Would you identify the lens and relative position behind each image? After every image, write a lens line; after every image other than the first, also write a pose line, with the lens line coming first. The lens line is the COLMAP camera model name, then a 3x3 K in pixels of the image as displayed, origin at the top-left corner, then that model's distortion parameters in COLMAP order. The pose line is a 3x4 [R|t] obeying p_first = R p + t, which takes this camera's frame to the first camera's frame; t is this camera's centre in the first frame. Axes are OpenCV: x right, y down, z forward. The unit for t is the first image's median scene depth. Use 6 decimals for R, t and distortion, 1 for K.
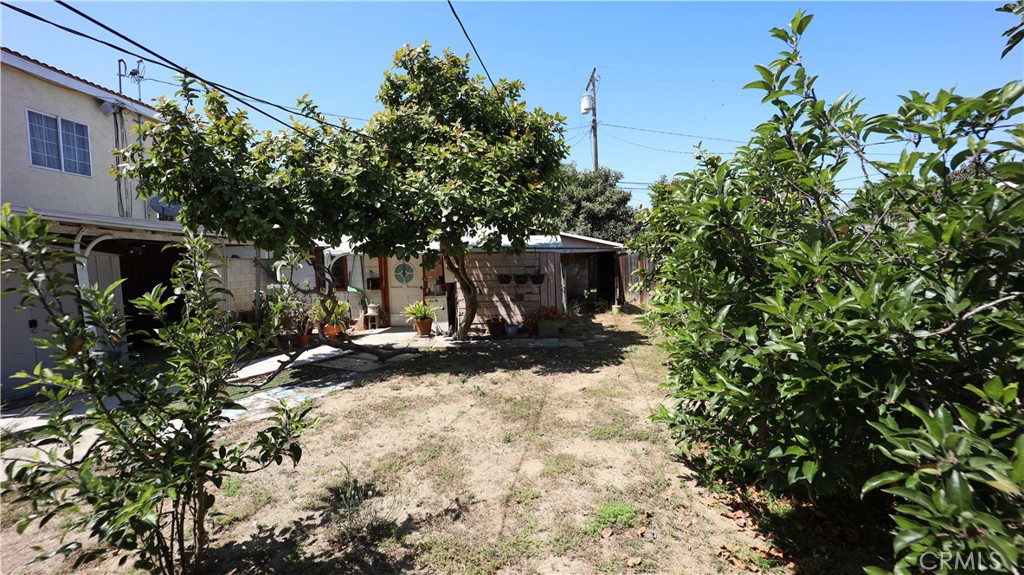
lens RADIAL K [[409.1, 0, 513.9], [0, 409.1, 309.7], [0, 0, 1]] dist [0.000087, 0.000328]
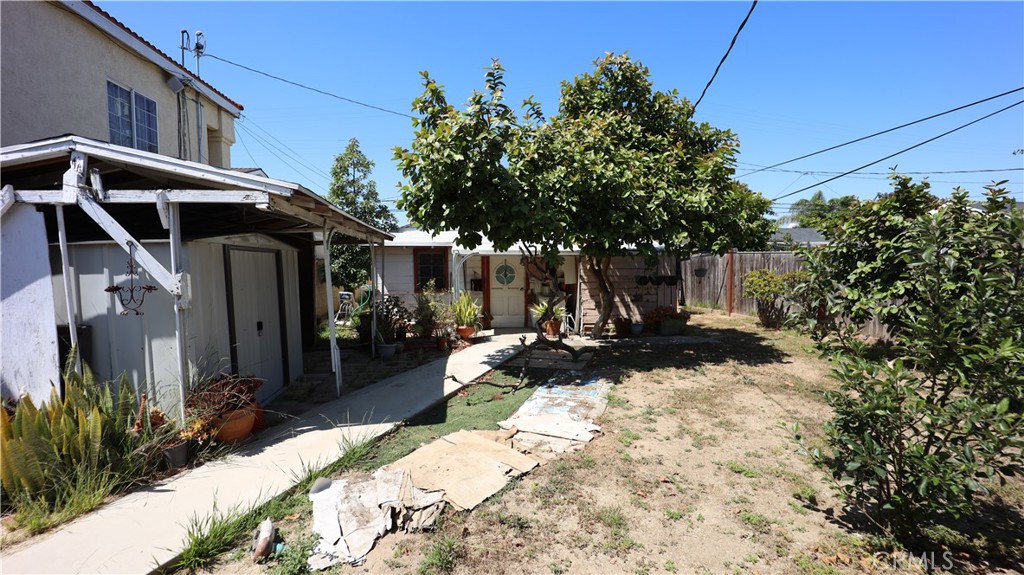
lens RADIAL K [[409.1, 0, 513.9], [0, 409.1, 309.7], [0, 0, 1]] dist [0.000087, 0.000328]
pose [[0.984403, -0.009463, 0.175672, -0.488509], [0.009959, 0.999949, -0.001942, -0.001004], [-0.175644, 0.003661, 0.984447, 0.015418]]
